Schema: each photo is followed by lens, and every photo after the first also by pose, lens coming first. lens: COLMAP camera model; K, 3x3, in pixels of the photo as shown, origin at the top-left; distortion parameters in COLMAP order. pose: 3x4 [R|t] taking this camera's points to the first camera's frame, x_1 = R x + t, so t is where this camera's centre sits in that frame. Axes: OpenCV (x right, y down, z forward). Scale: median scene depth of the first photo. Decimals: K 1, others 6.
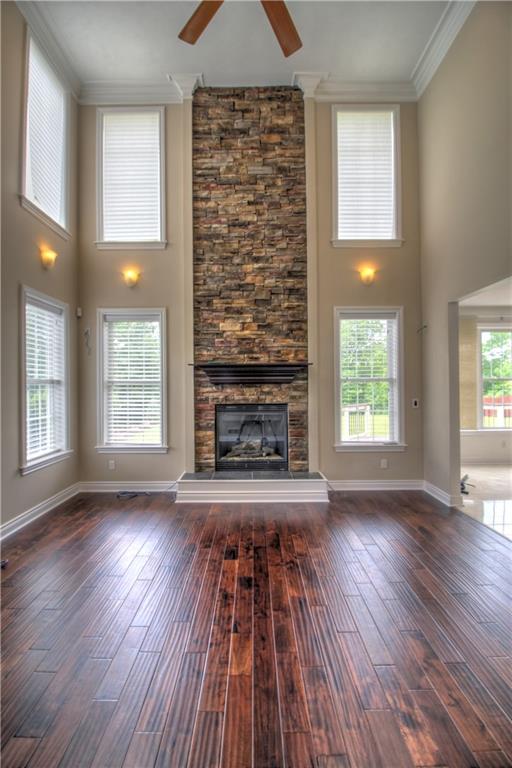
lens RADIAL K [[352.9, 0, 256.0], [0, 352.9, 384.0], [0, 0, 1]] dist [0.003121, -0.015680]
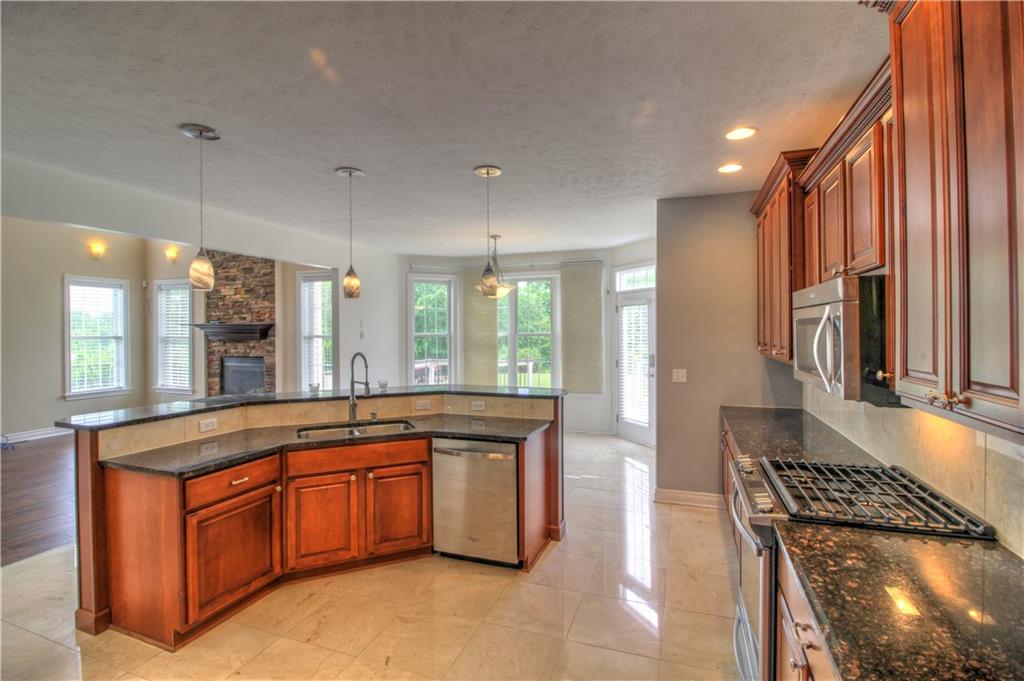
lens RADIAL K [[470.6, 0, 511.3], [0, 470.6, 332.7], [0, 0, 1]] dist [0.003121, -0.015680]
pose [[0.941449, 0.002470, -0.337145, 1.375735], [0.002367, 0.999900, 0.013936, -0.043376], [0.337146, -0.013918, 0.941350, -0.183976]]
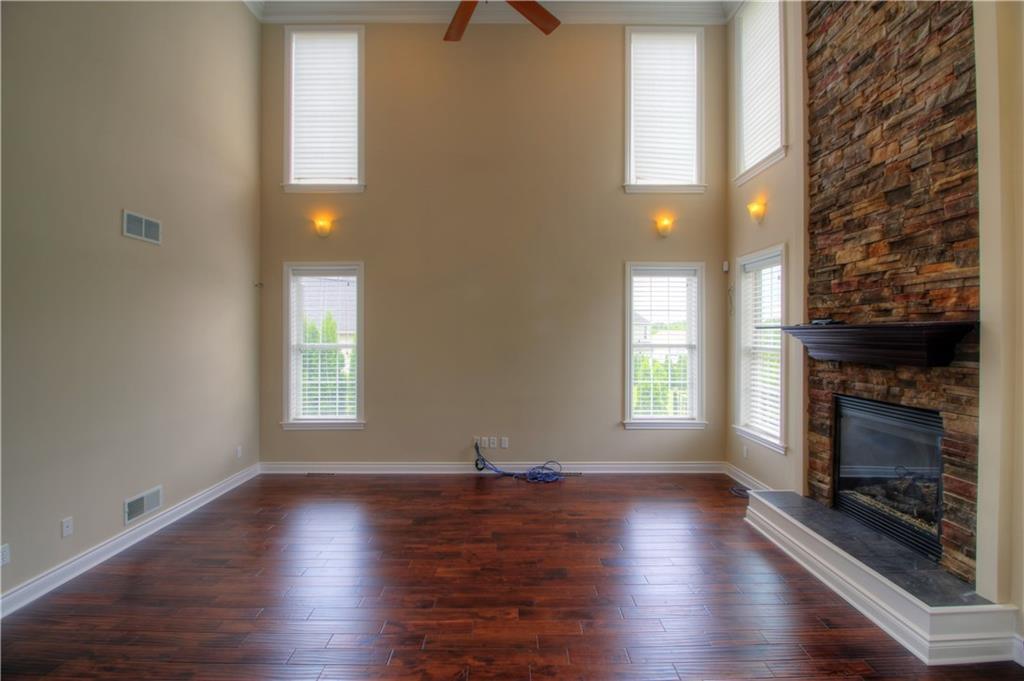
lens RADIAL K [[470.6, 0, 511.3], [0, 470.6, 332.7], [0, 0, 1]] dist [0.003121, -0.015680]
pose [[-0.000331, 0.004352, -0.999990, 0.660769], [0.006488, 0.999969, 0.004349, -0.048142], [0.999979, -0.006487, -0.000359, 0.470788]]
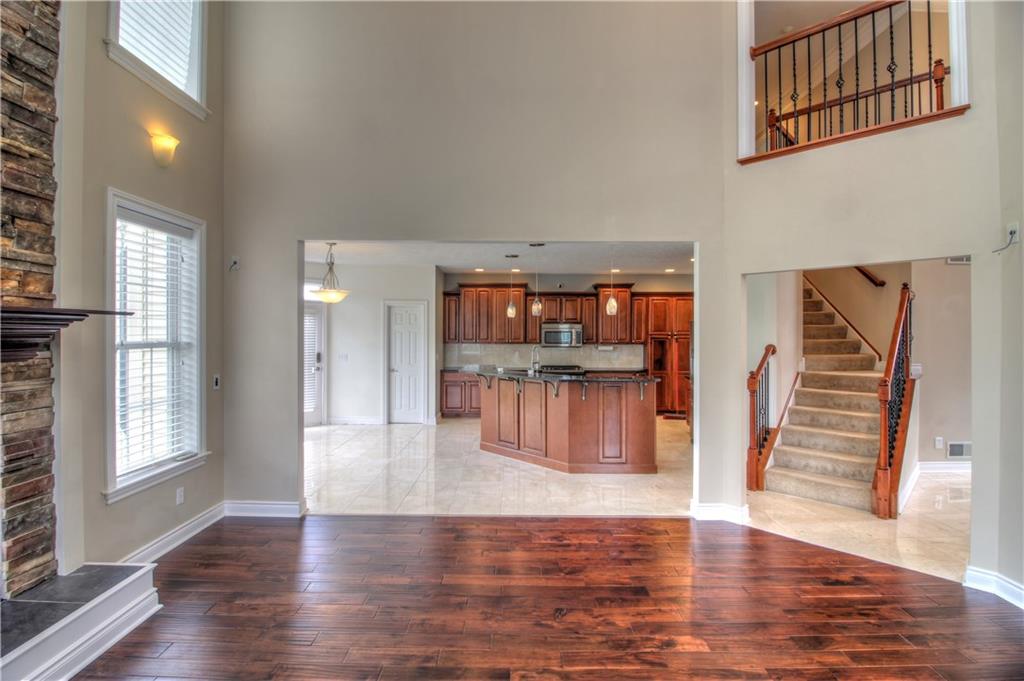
lens RADIAL K [[470.6, 0, 511.3], [0, 470.6, 332.7], [0, 0, 1]] dist [0.003121, -0.015680]
pose [[0.009932, 0.006479, 0.999930, -0.373677], [-0.010580, 0.999924, -0.006374, -0.032314], [-0.999895, -0.010516, 0.010000, 0.474460]]
